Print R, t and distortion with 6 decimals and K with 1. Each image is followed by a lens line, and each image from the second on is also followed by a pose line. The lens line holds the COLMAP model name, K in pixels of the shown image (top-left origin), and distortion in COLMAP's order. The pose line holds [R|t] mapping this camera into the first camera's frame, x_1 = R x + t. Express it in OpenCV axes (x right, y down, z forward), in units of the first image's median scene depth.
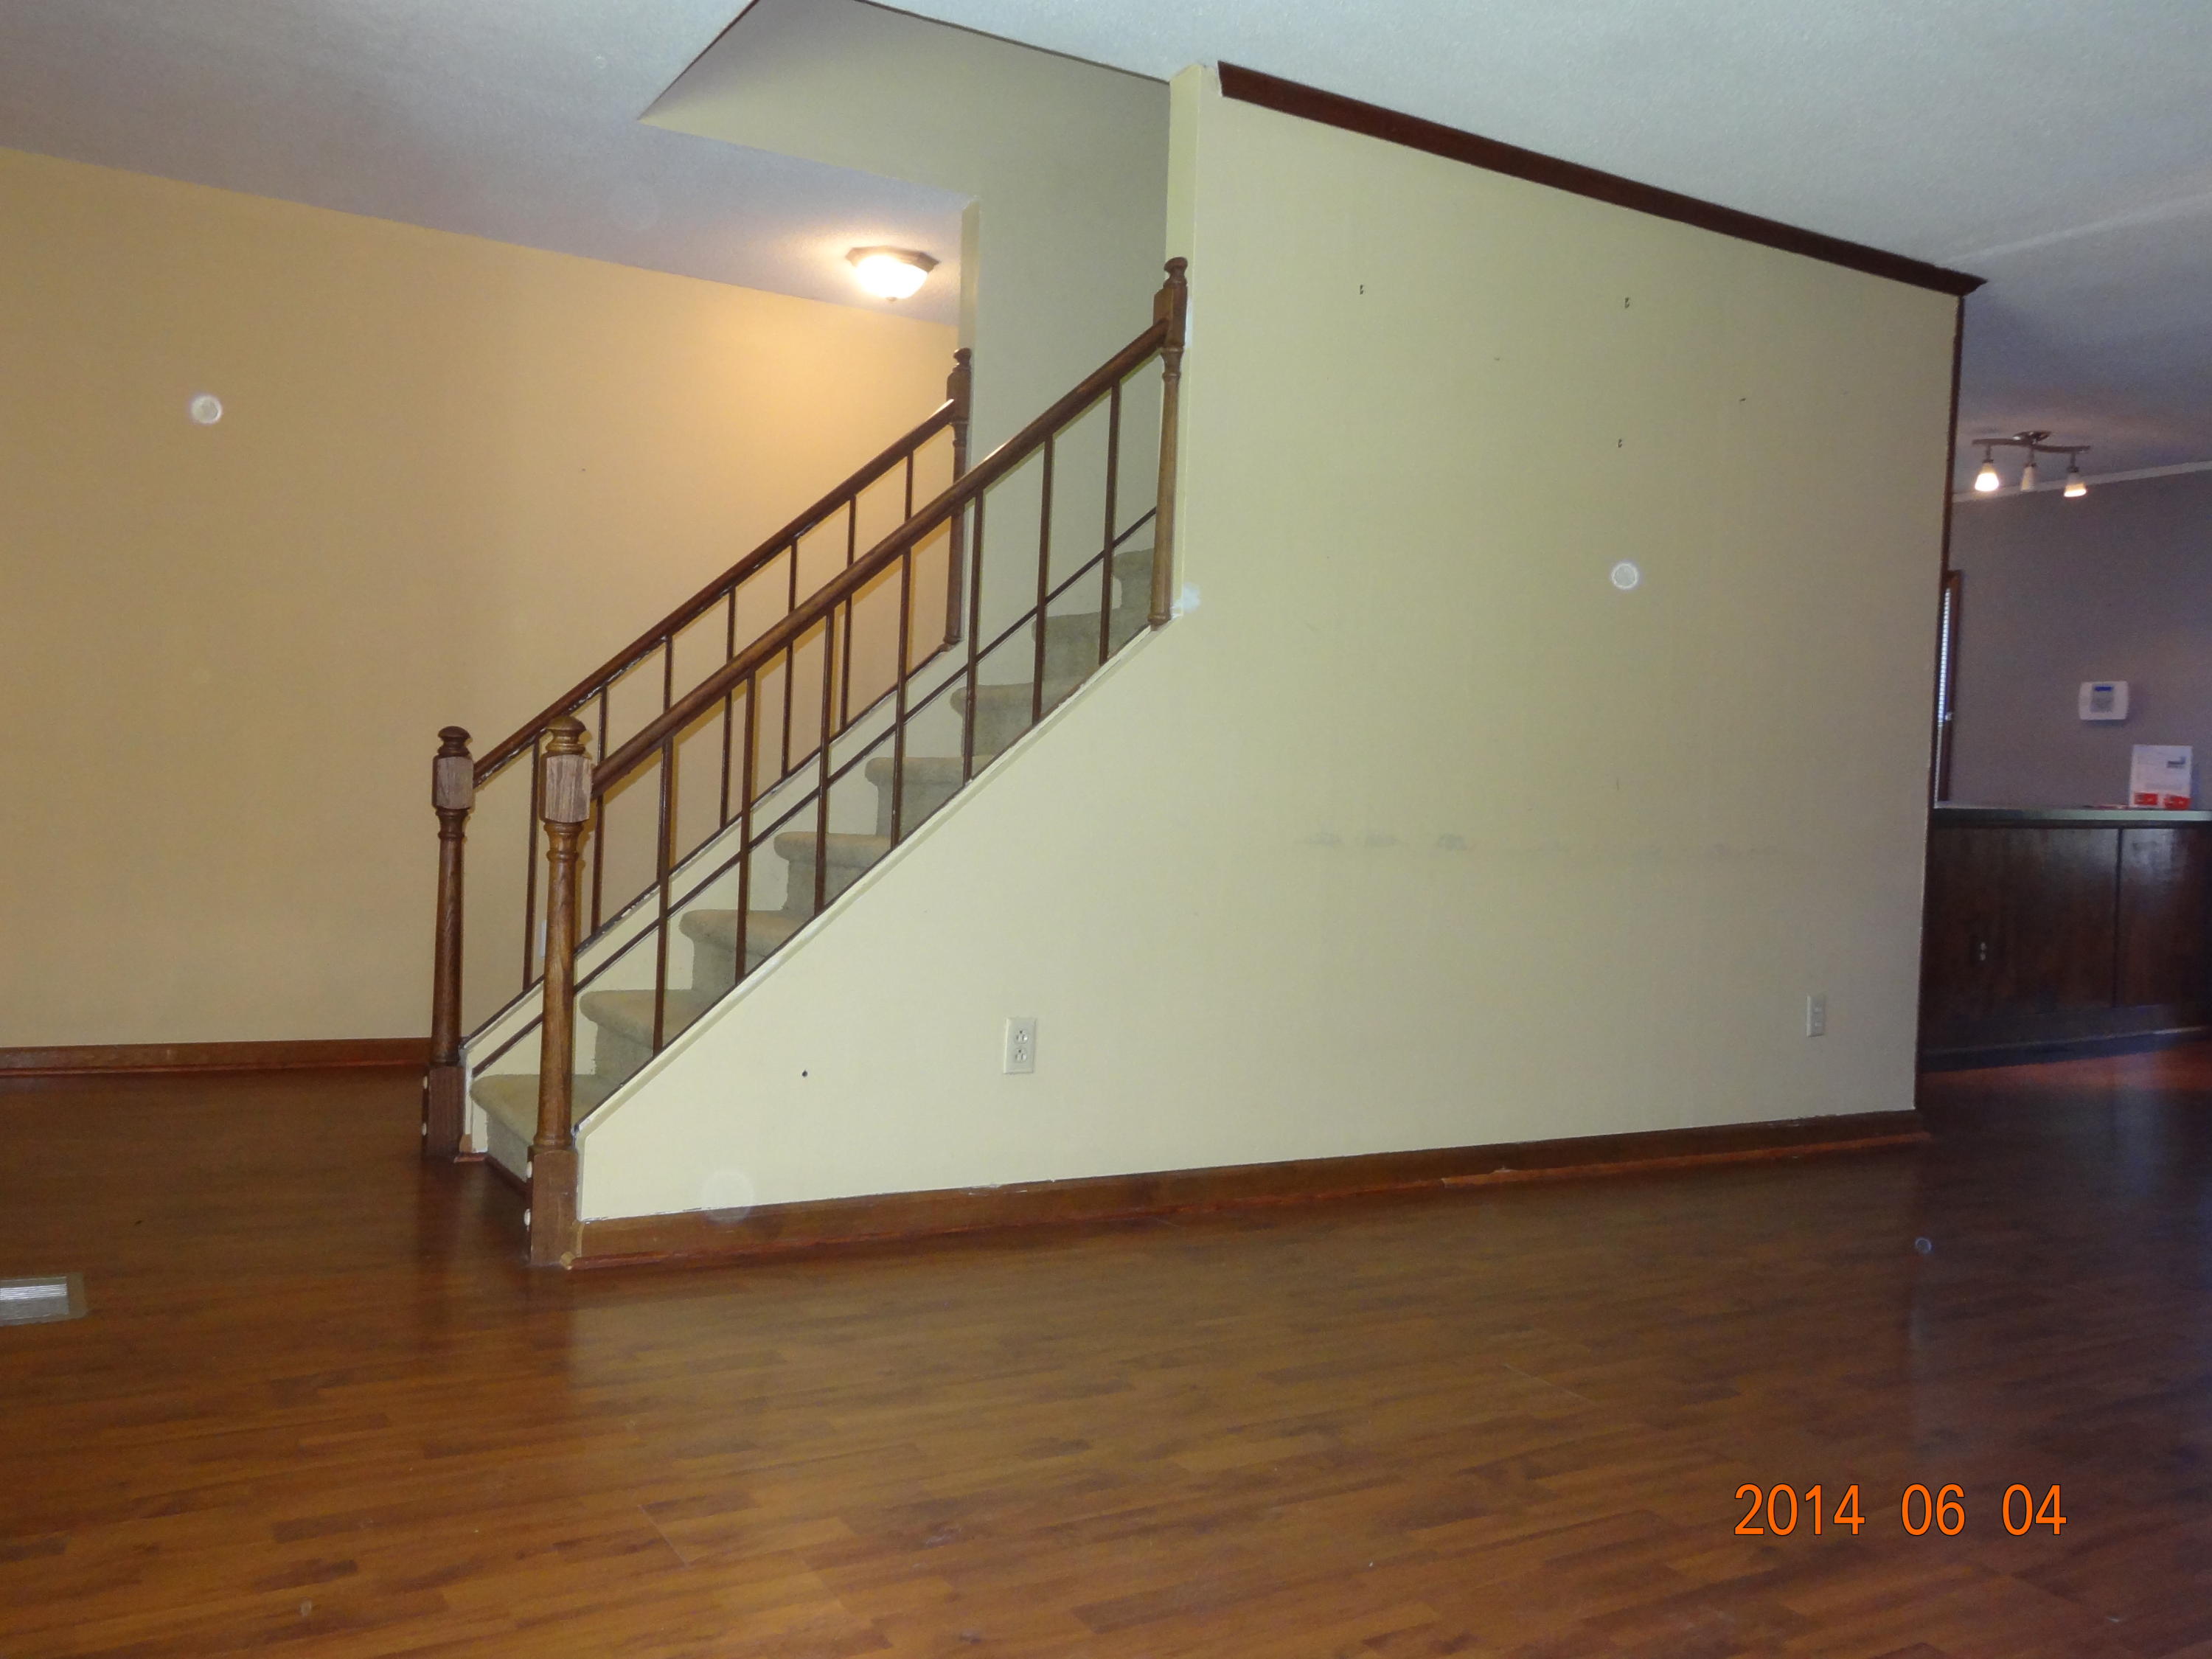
lens RADIAL K [[1804.6, 0, 1088.9], [0, 1804.6, 827.8], [0, 0, 1]] dist [0.012982, 0.002131]
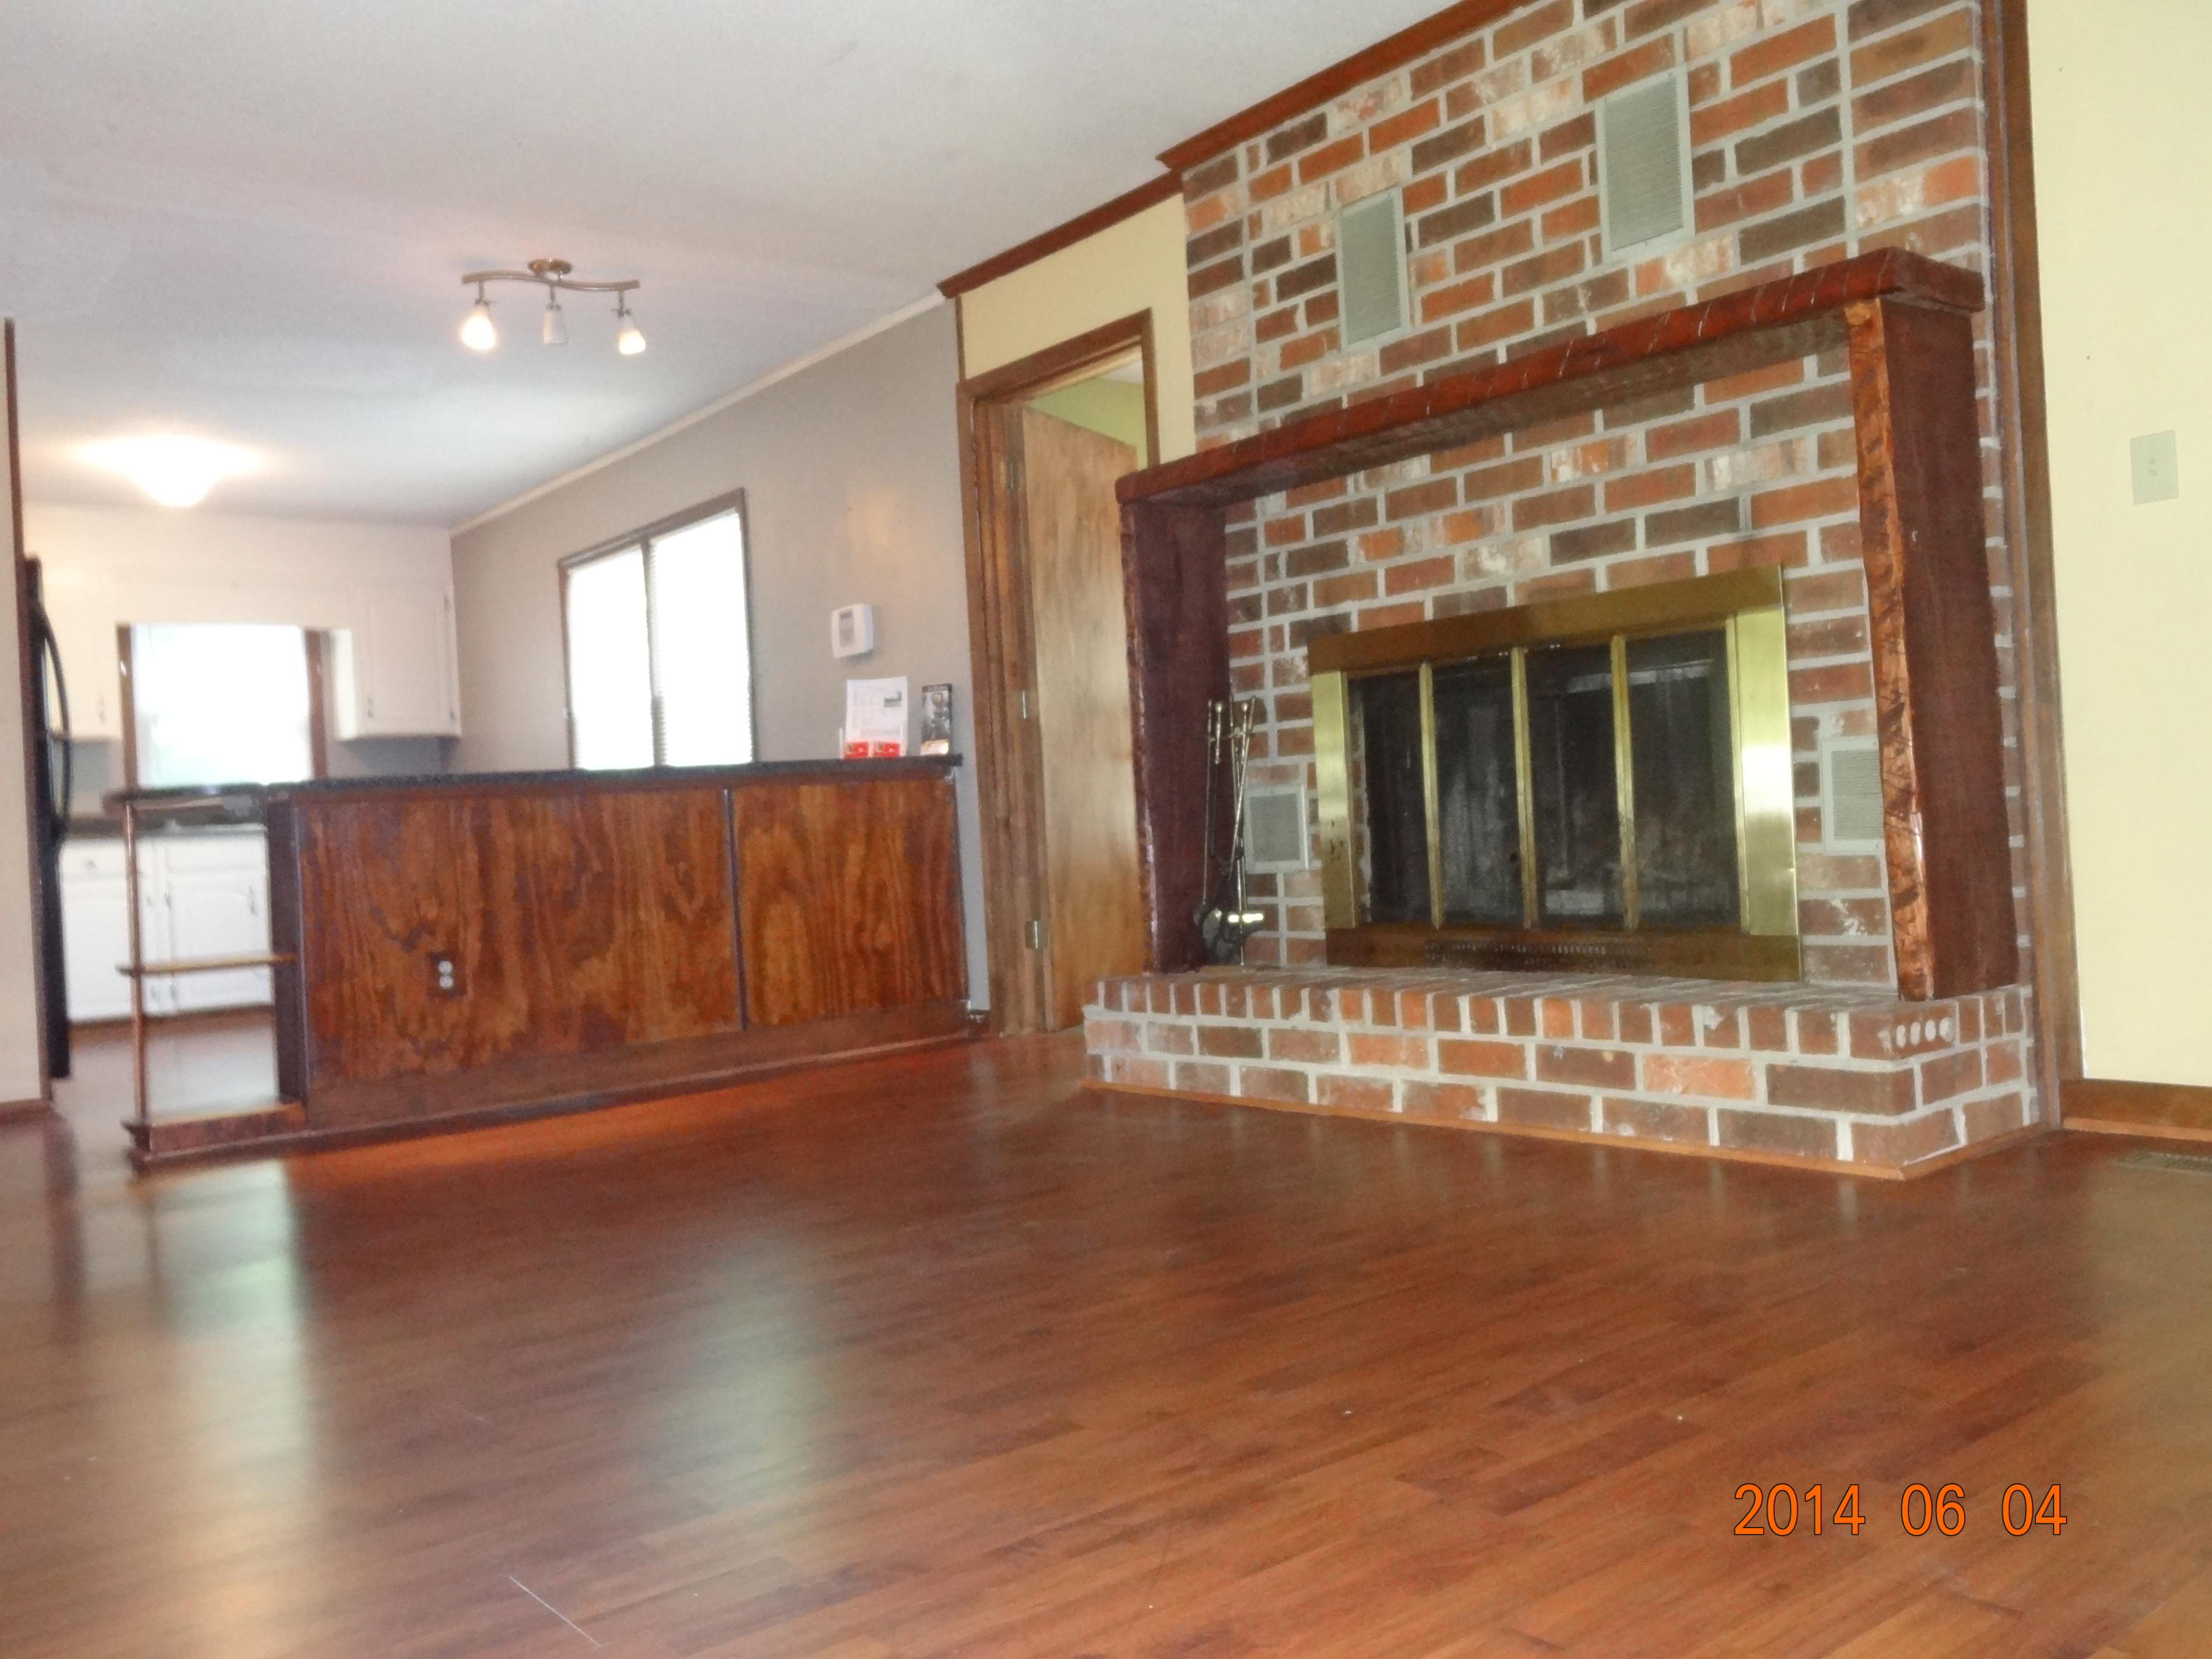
lens RADIAL K [[1804.6, 0, 1088.9], [0, 1804.6, 827.8], [0, 0, 1]] dist [0.012982, 0.002131]
pose [[0.985856, -0.090267, 0.141208, 0.623546], [0.095641, 0.994910, -0.031731, 0.055149], [-0.137625, 0.044788, 0.989471, 0.257389]]
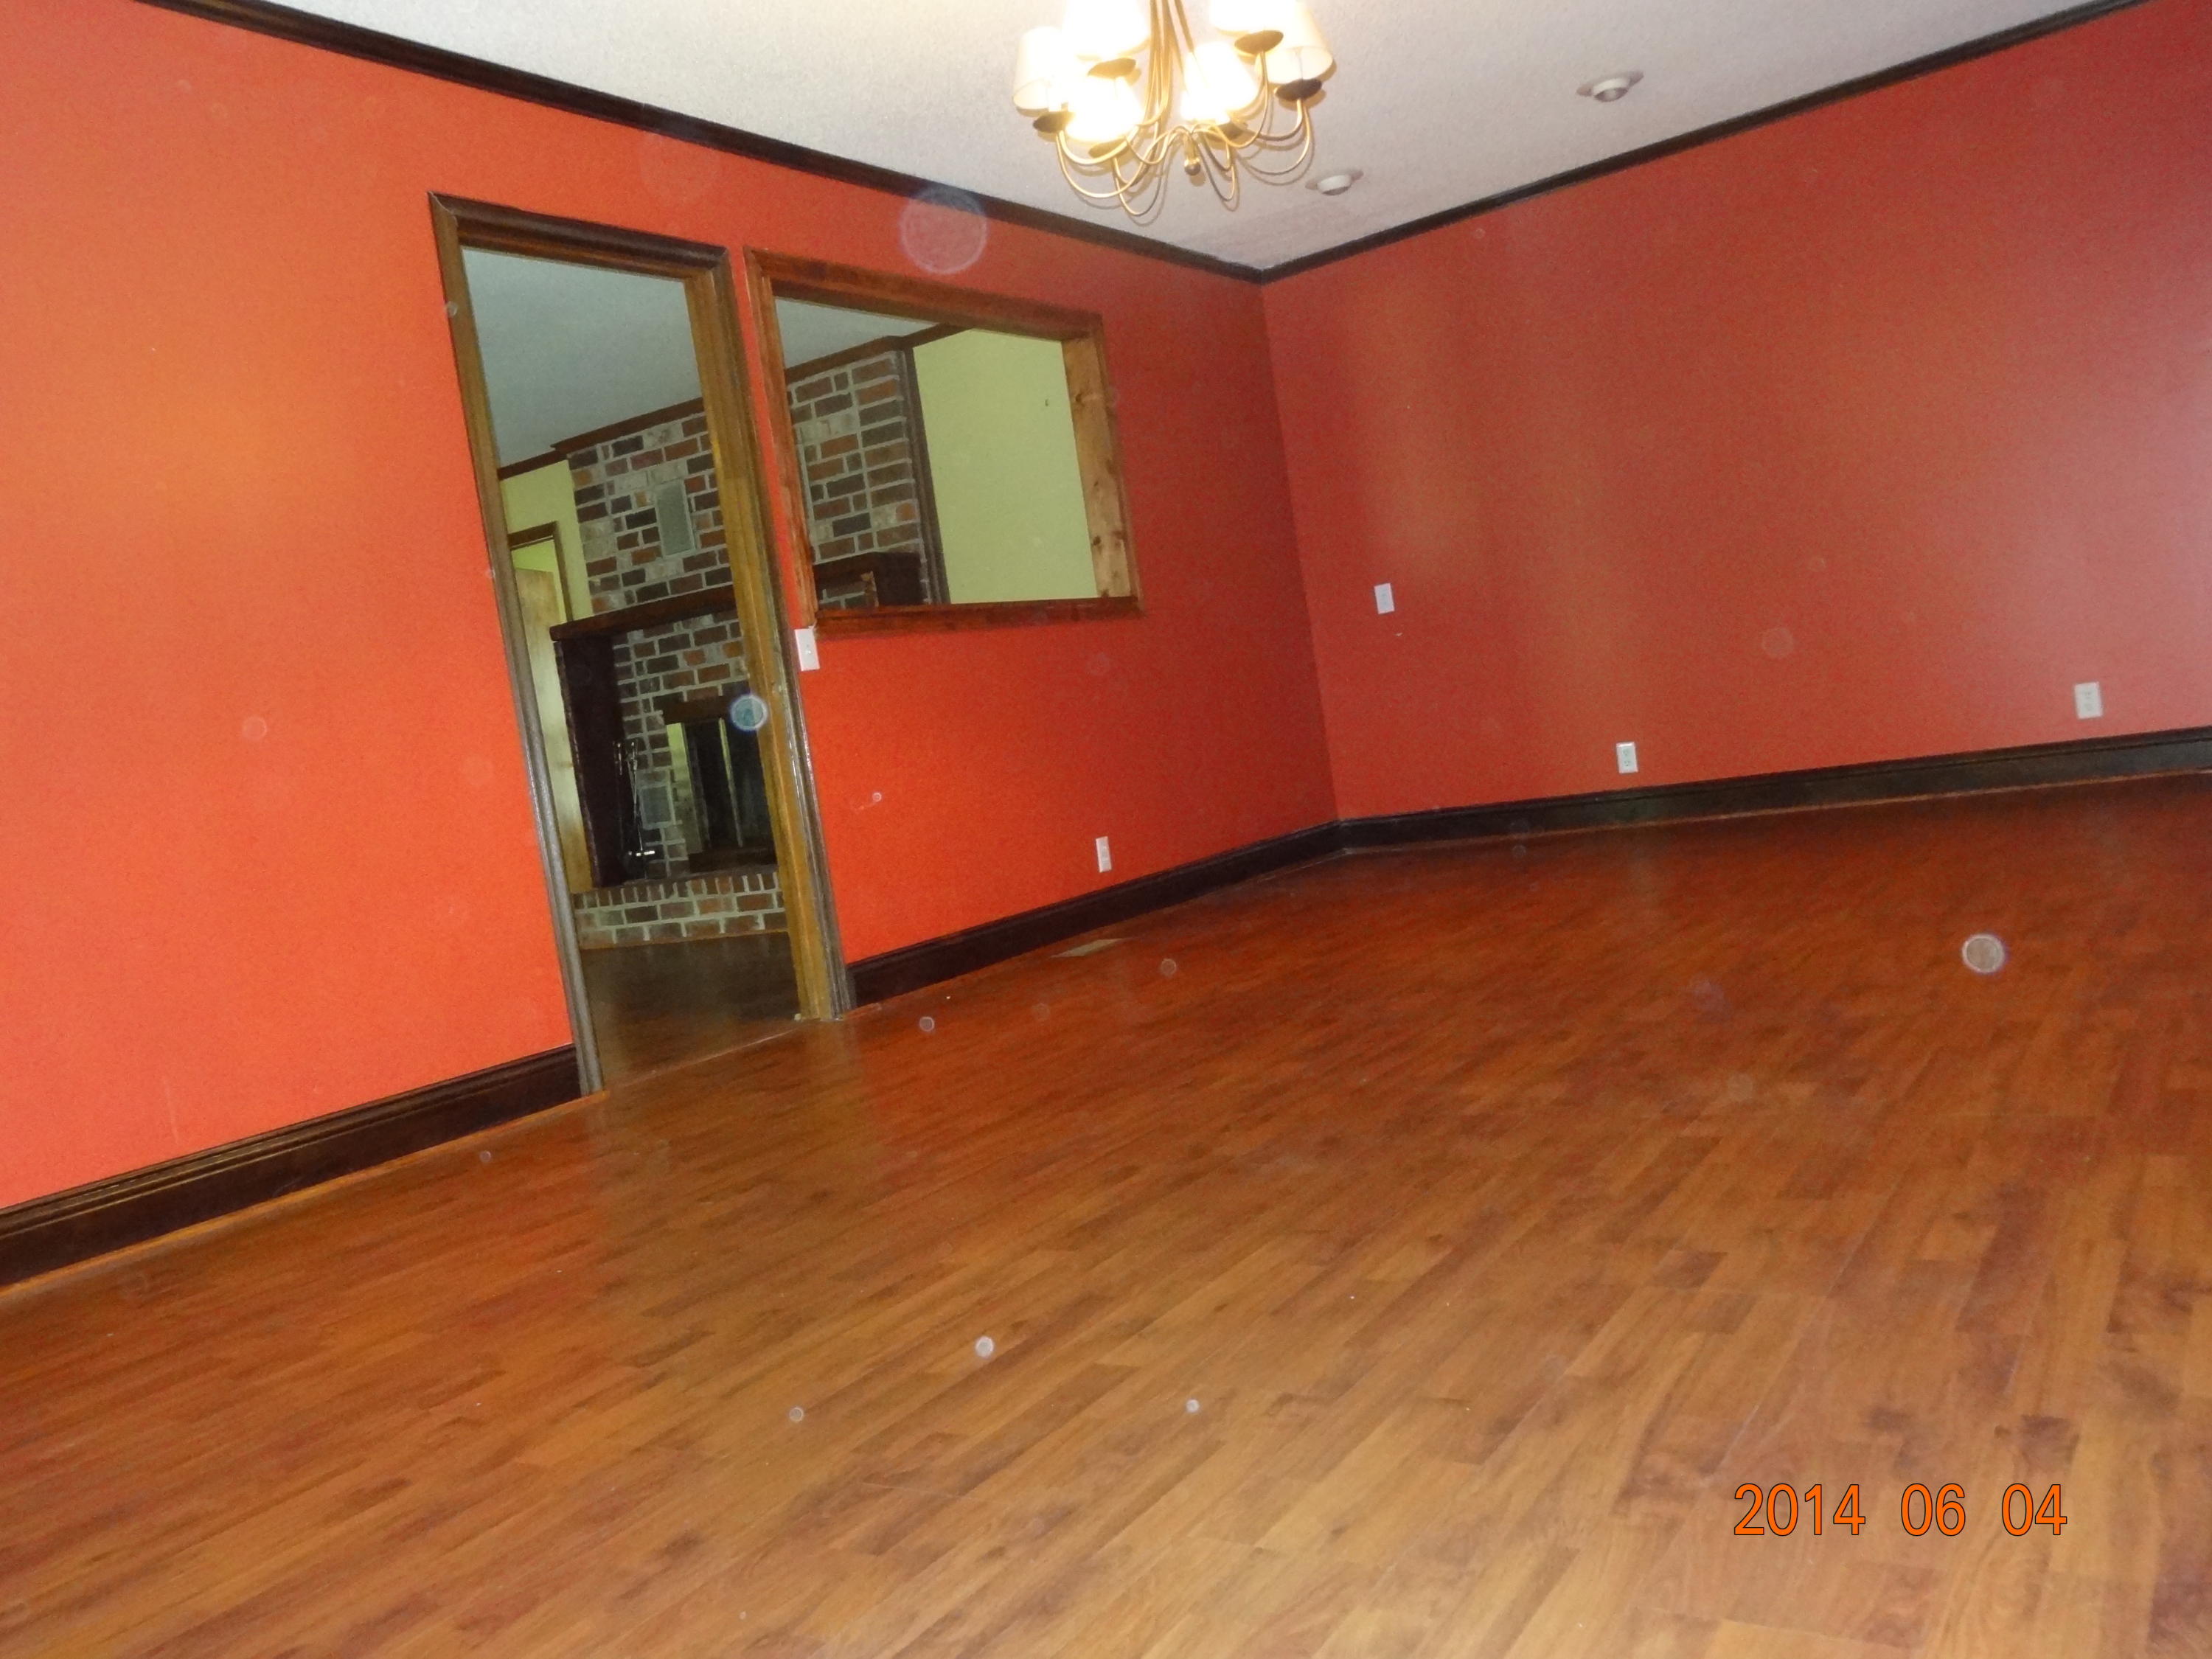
lens RADIAL K [[1804.6, 0, 1088.9], [0, 1804.6, 827.8], [0, 0, 1]] dist [0.012982, 0.002131]
pose [[0.883017, -0.196531, 0.426213, 0.513078], [0.195541, 0.979589, 0.046581, 0.056622], [-0.426668, 0.042211, 0.903423, -0.350092]]
